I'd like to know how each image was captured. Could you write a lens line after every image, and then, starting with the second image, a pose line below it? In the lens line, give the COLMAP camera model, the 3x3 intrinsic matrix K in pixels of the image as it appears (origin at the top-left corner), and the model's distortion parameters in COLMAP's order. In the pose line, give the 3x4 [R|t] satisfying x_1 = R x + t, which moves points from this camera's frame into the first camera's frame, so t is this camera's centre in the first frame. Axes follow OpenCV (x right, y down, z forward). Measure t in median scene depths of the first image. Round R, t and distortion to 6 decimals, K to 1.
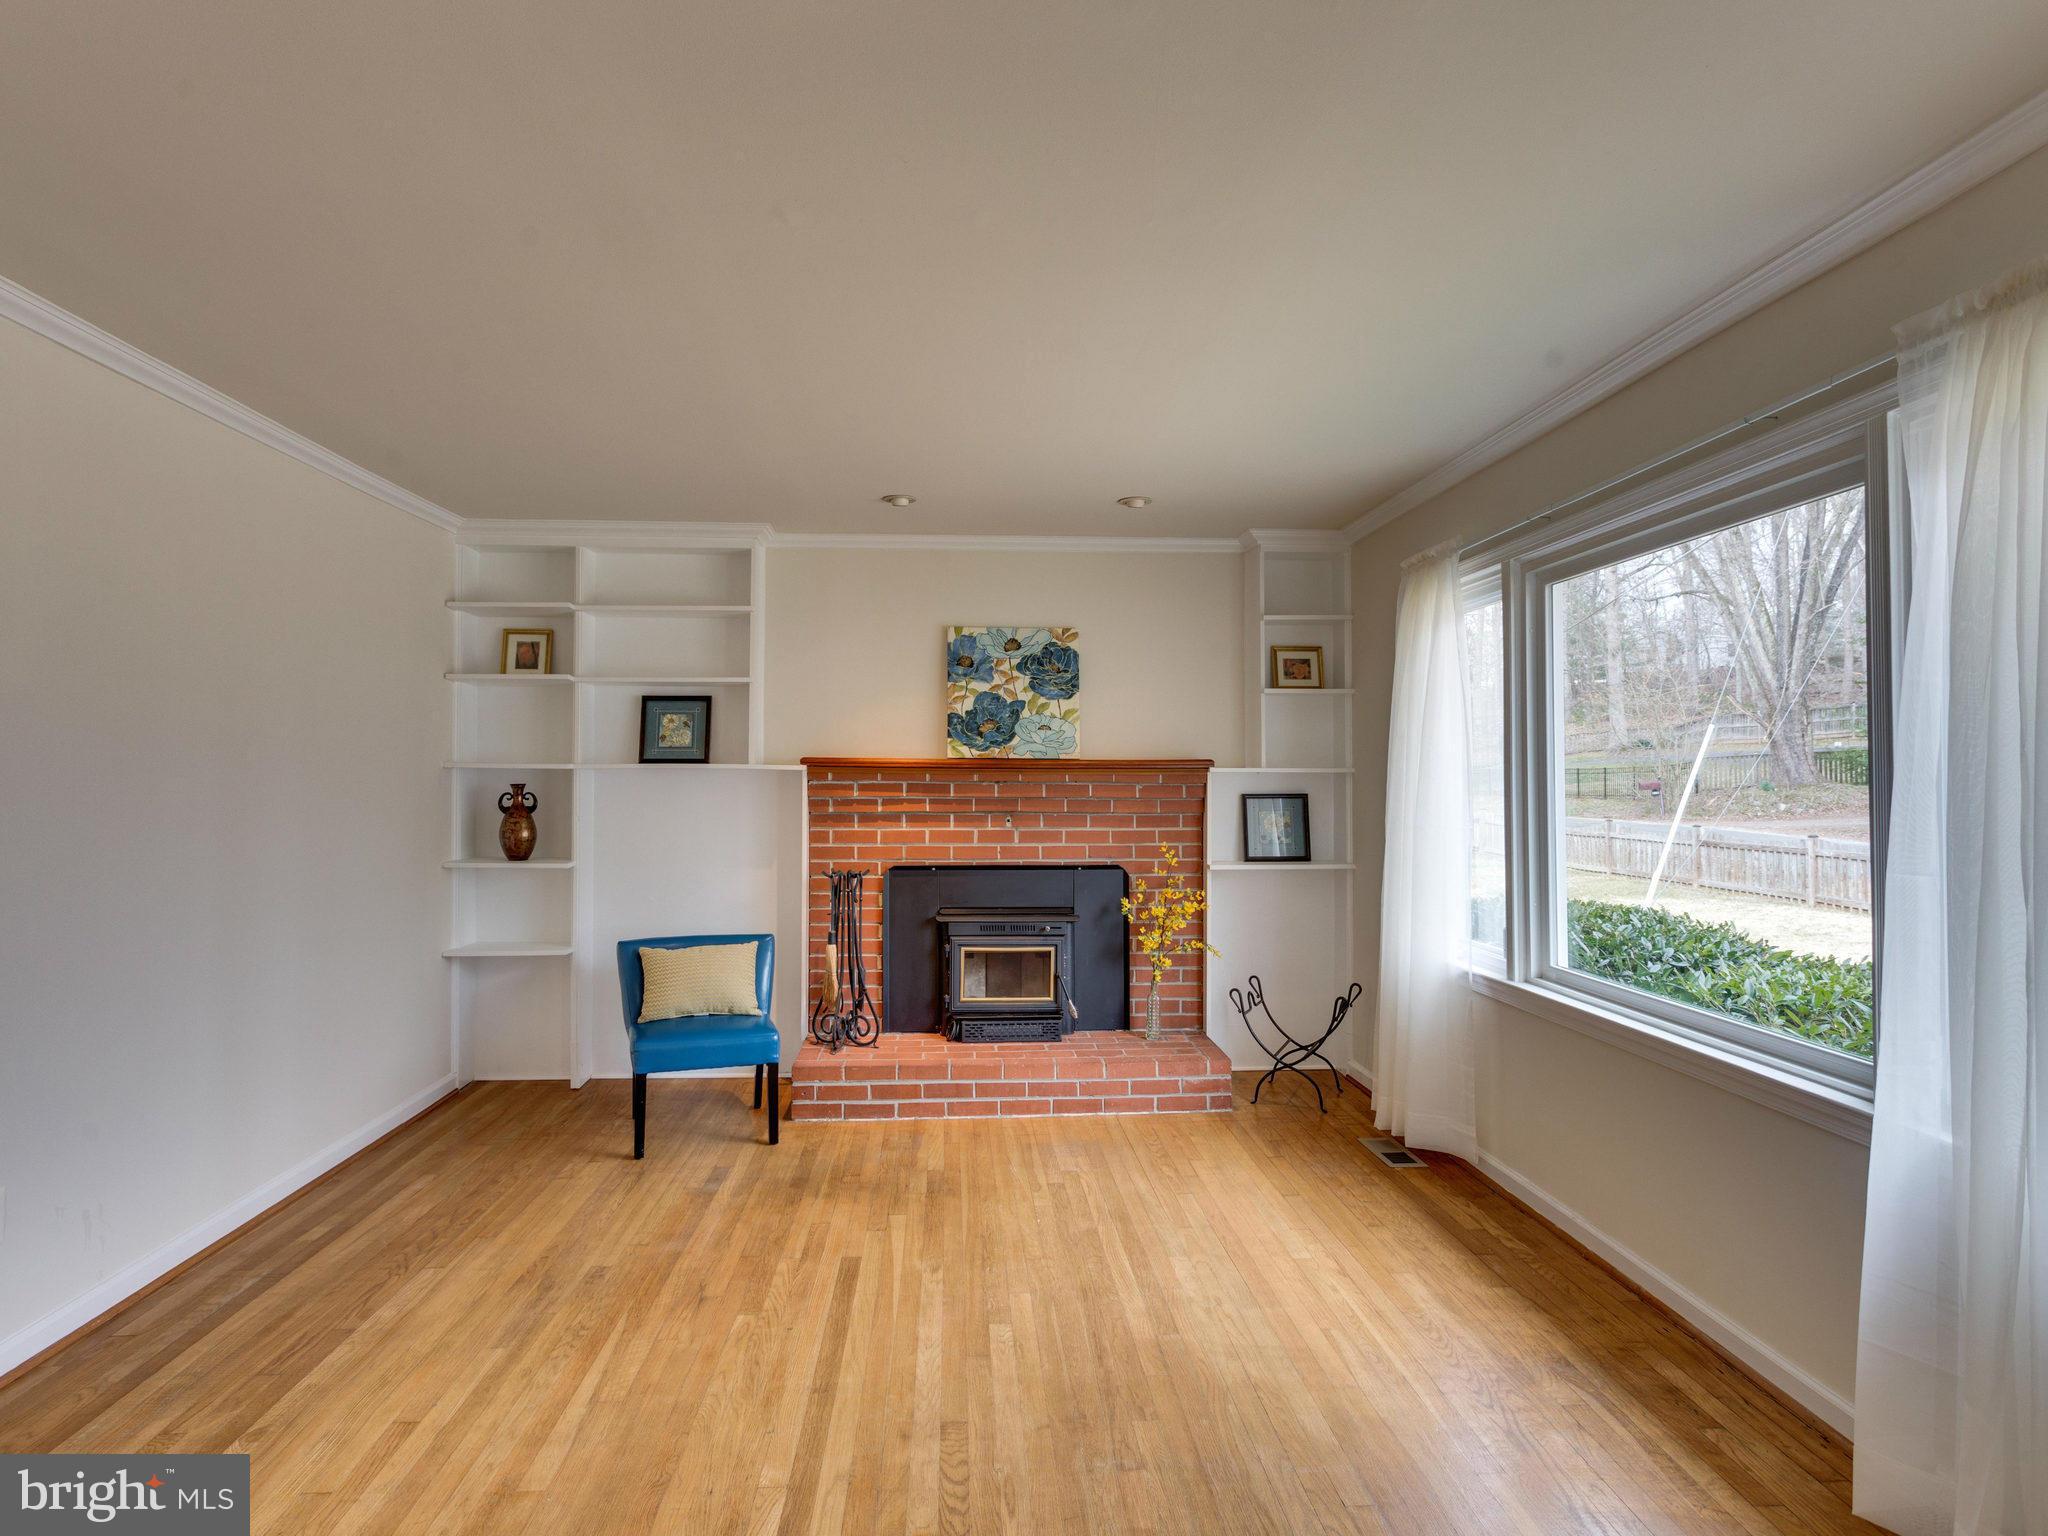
lens RADIAL K [[1142.9, 0, 1020.5], [0, 1142.9, 753.9], [0, 0, 1]] dist [0.000878, 0.001343]
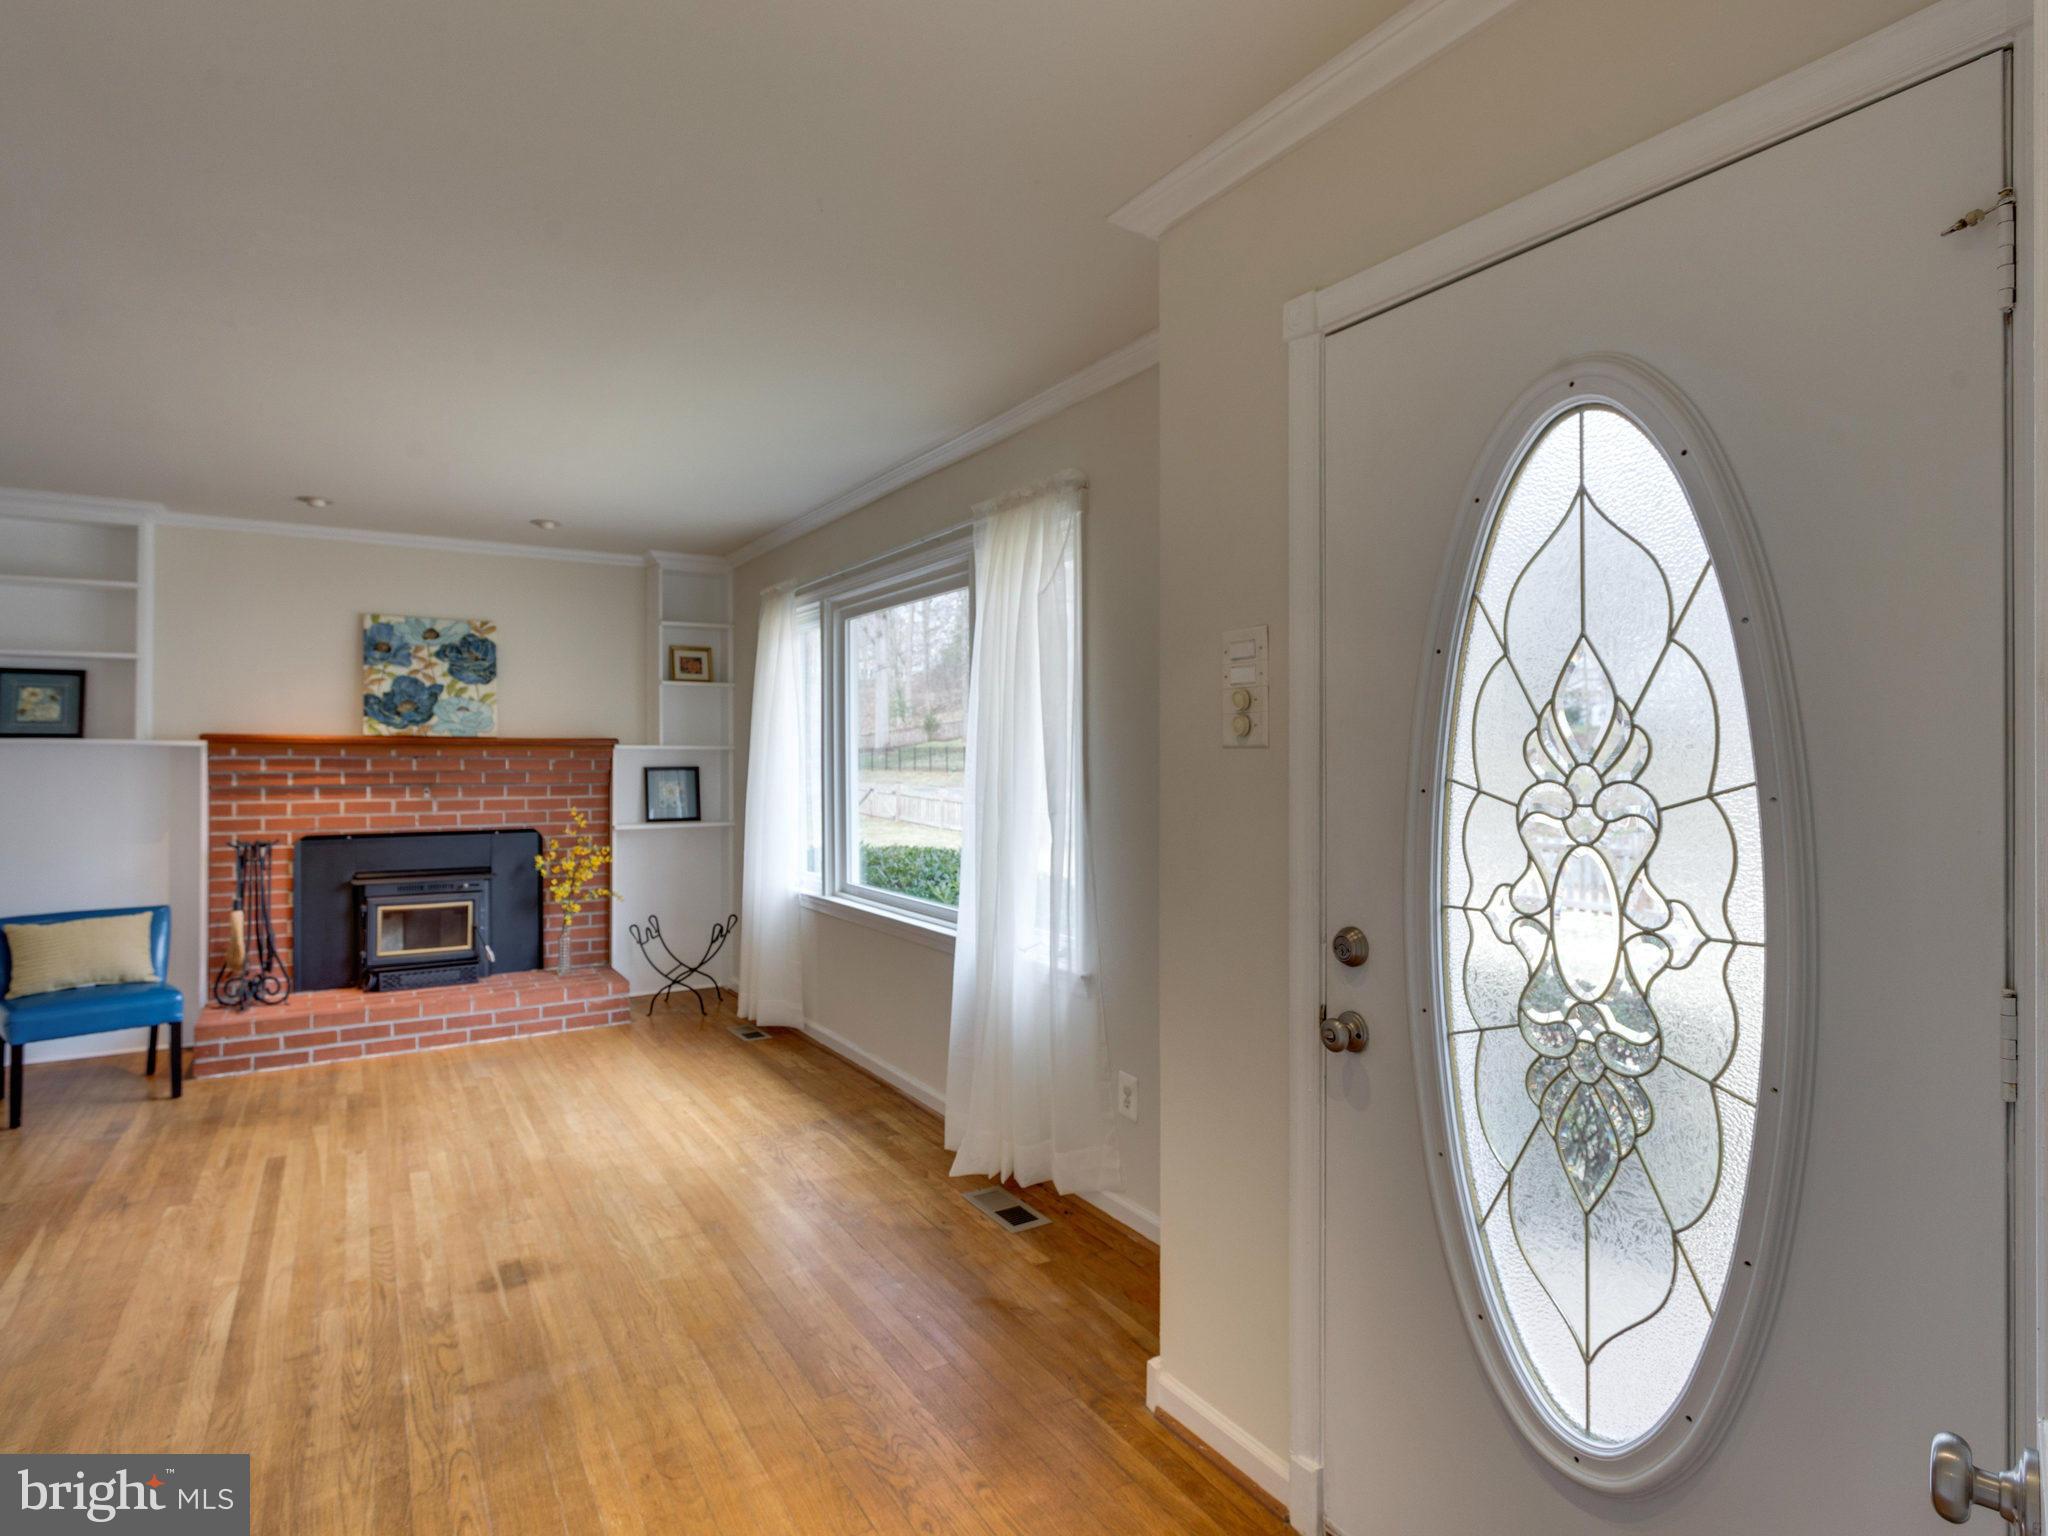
lens RADIAL K [[1142.9, 0, 1020.5], [0, 1142.9, 753.9], [0, 0, 1]] dist [0.000878, 0.001343]
pose [[0.892400, 0.000995, 0.451245, 0.003416], [-0.009715, 0.999808, 0.017009, -0.003813], [-0.451141, -0.019563, 0.892238, -0.297741]]
